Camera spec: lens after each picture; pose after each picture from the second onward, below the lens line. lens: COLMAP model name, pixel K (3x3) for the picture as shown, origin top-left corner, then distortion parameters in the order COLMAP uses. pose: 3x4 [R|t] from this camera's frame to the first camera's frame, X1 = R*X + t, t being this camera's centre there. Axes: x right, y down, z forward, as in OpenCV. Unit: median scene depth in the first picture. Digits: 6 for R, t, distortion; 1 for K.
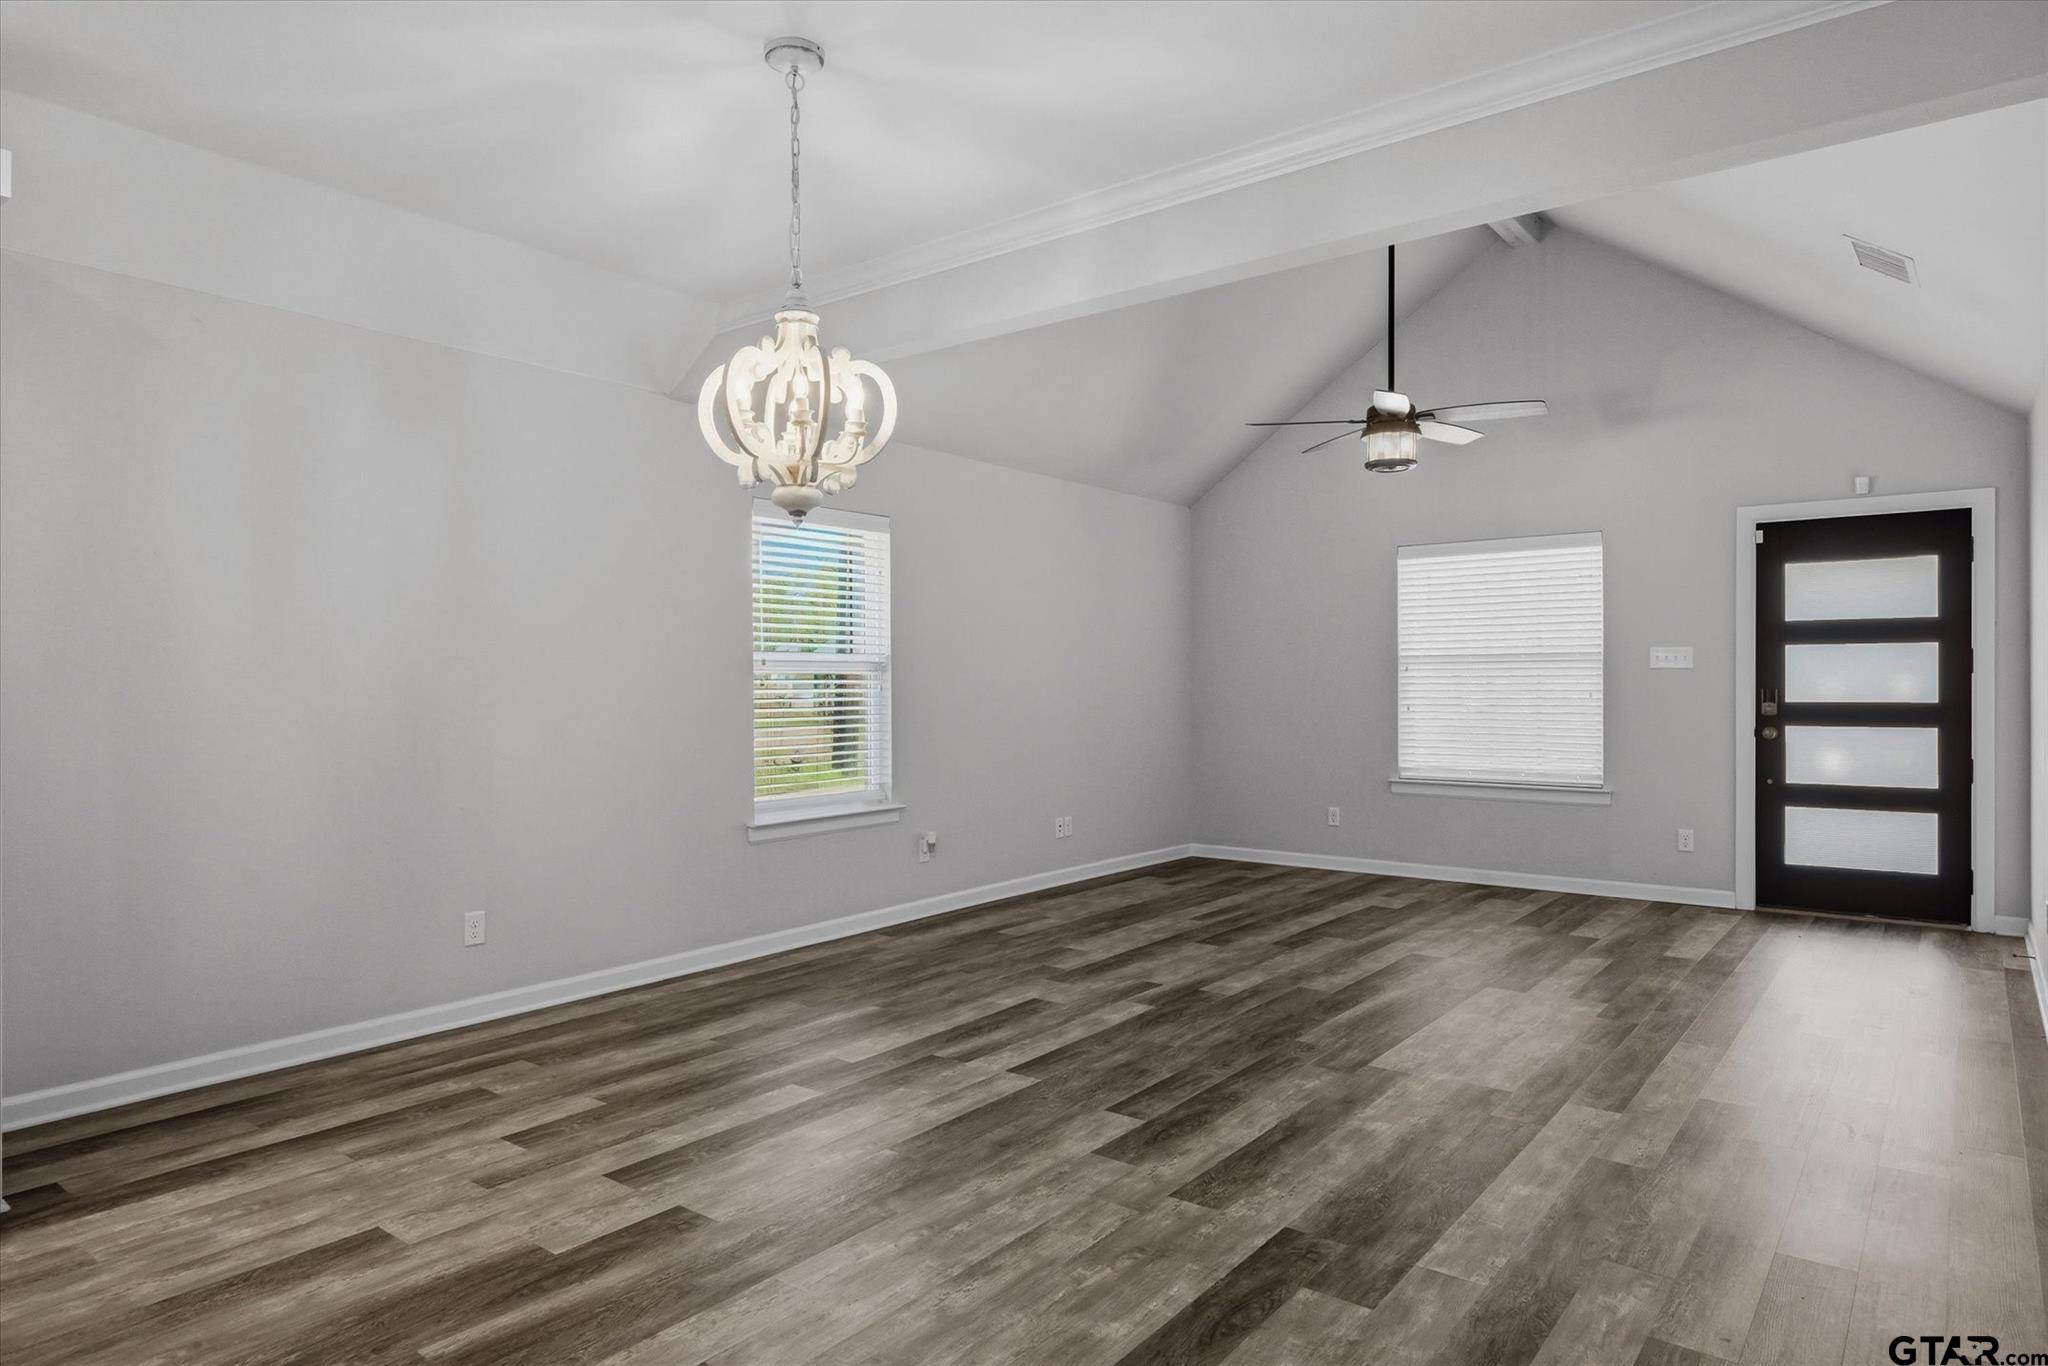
lens RADIAL K [[1231.3, 0, 1024.3], [0, 1231.3, 681.8], [0, 0, 1]] dist [0.009473, 0.001670]
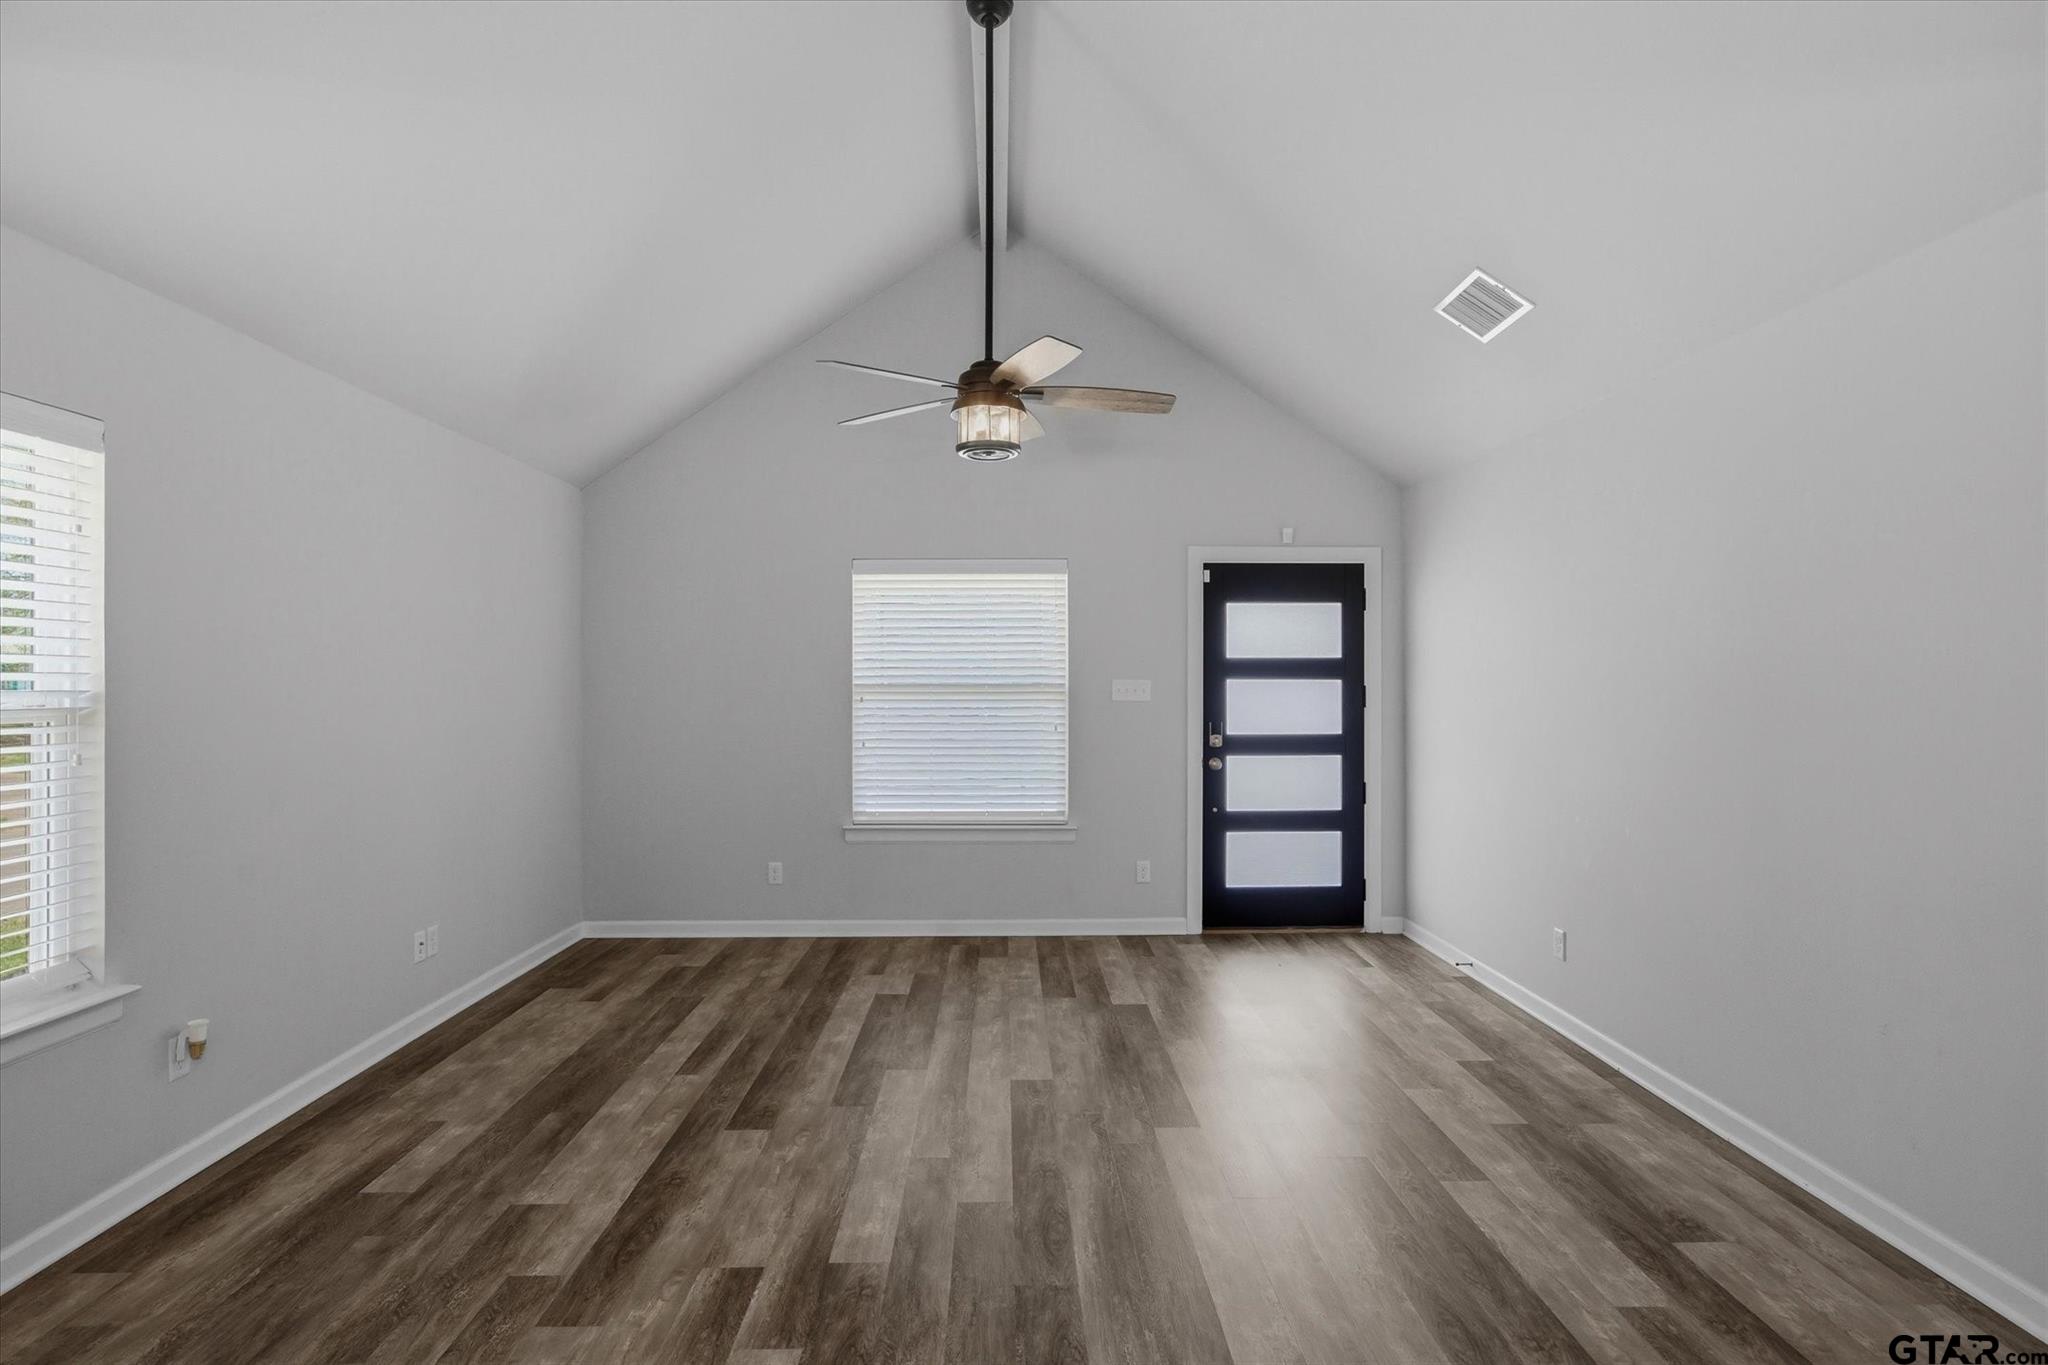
lens RADIAL K [[1043.9, 0, 1024.1], [0, 1043.9, 682.2], [0, 0, 1]] dist [0.001108, 0.000378]
pose [[0.779563, 0.003926, 0.626312, -0.080067], [-0.001872, 0.999990, -0.003938, -0.024376], [-0.626322, 0.001898, 0.779562, 0.415612]]
